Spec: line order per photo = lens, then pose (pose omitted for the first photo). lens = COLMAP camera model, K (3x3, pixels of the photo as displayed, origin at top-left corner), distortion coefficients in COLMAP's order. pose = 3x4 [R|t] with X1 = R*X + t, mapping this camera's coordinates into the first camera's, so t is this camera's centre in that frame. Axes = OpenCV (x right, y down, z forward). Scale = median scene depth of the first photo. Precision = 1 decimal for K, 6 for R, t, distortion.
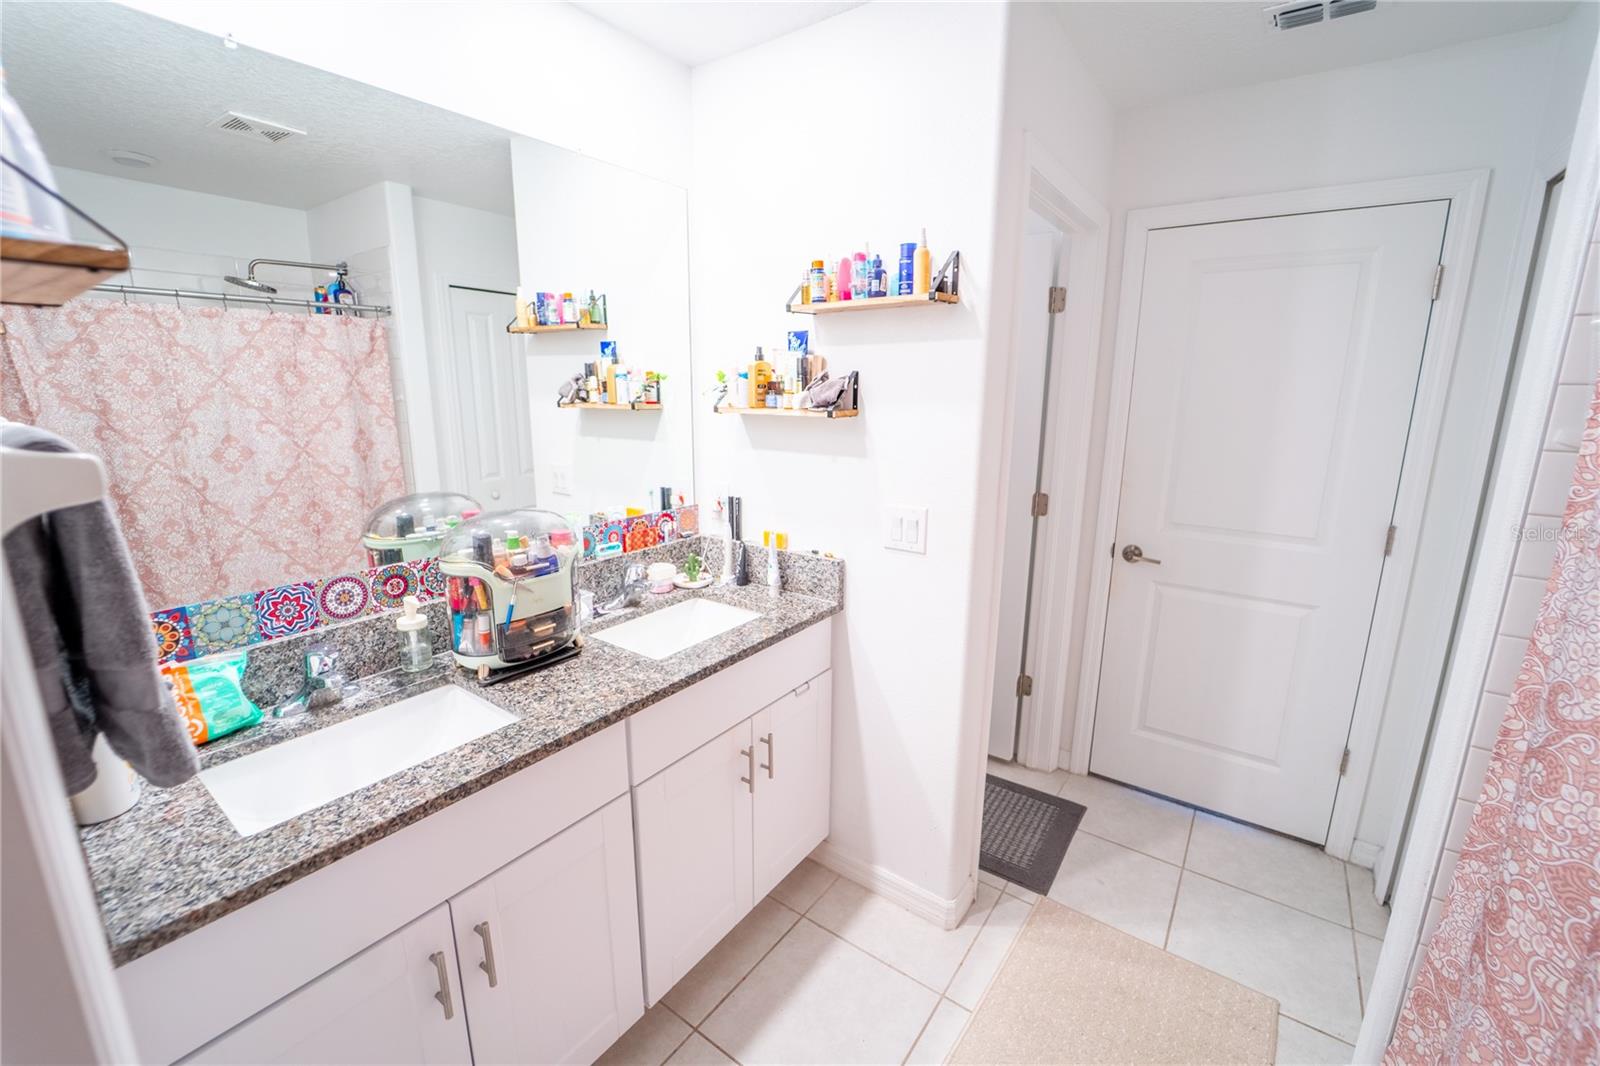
lens RADIAL K [[652.2, 0, 802.0], [0, 652.2, 532.0], [0, 0, 1]] dist [-0.021008, 0.000288]
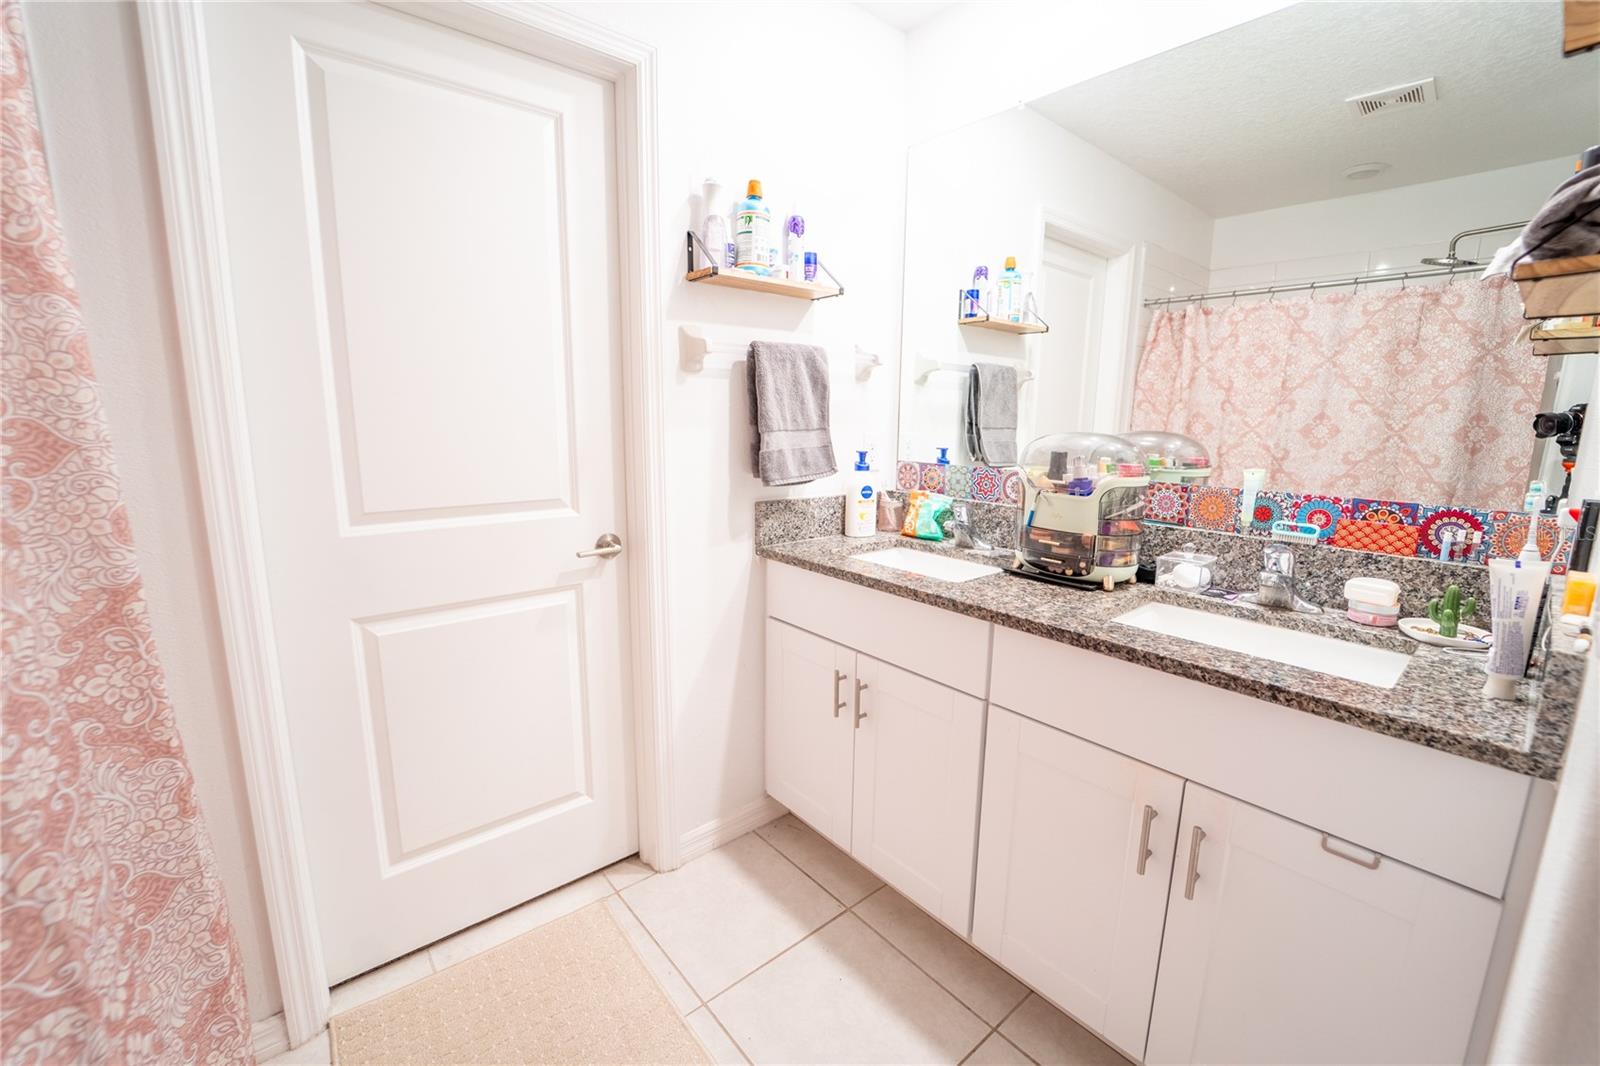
lens RADIAL K [[652.2, 0, 802.0], [0, 652.2, 532.0], [0, 0, 1]] dist [-0.021008, 0.000288]
pose [[-0.245545, 0.161931, -0.955765, 0.391779], [-0.220828, 0.950682, 0.217803, -0.004675], [0.943898, 0.264540, -0.197676, 0.465220]]
